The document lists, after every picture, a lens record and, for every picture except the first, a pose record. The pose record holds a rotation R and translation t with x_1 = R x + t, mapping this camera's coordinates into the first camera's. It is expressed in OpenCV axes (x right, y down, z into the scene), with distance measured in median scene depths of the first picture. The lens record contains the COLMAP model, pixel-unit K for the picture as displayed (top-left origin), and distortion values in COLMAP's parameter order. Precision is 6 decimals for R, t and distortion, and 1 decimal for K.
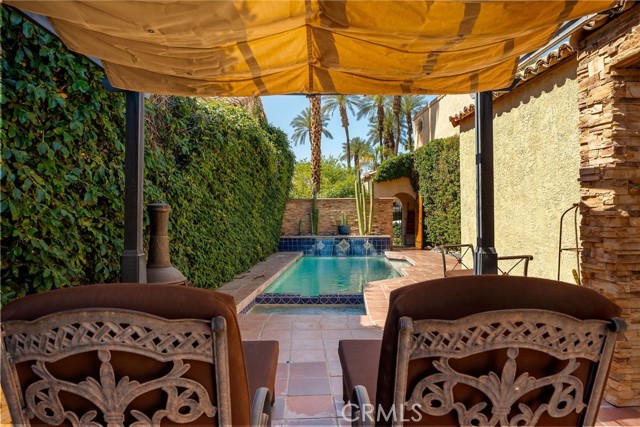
lens RADIAL K [[425.3, 0, 322.2], [0, 425.3, 213.5], [0, 0, 1]] dist [0.002499, 0.000081]
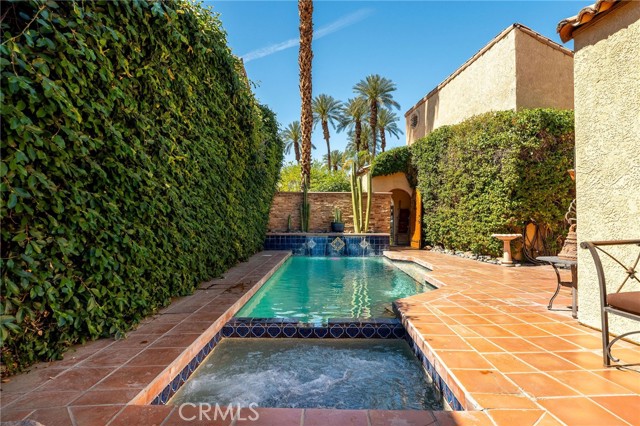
lens RADIAL K [[359.5, 0, 319.1], [0, 359.5, 214.7], [0, 0, 1]] dist [0.000887, -0.001732]
pose [[0.998873, 0.013709, 0.045449, -0.022561], [-0.013233, 0.999855, -0.010743, 0.021329], [-0.045589, 0.010129, 0.998909, 0.240329]]
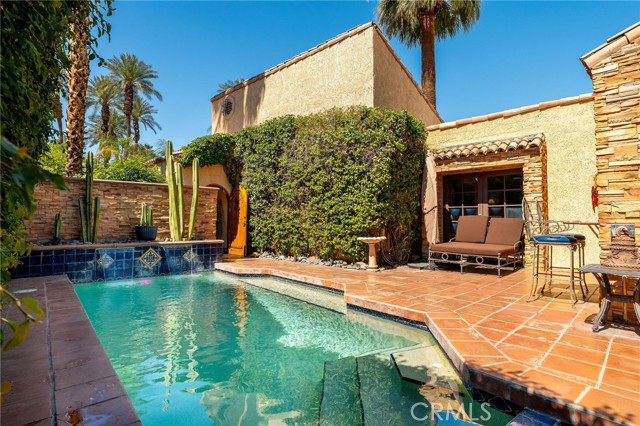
lens RADIAL K [[347.3, 0, 325.2], [0, 347.3, 212.5], [0, 0, 1]] dist [-0.001672, -0.000427]
pose [[0.729721, 0.028553, 0.683149, -0.104029], [-0.009351, 0.999451, -0.031785, 0.022386], [-0.683682, 0.016806, 0.729587, 0.452265]]
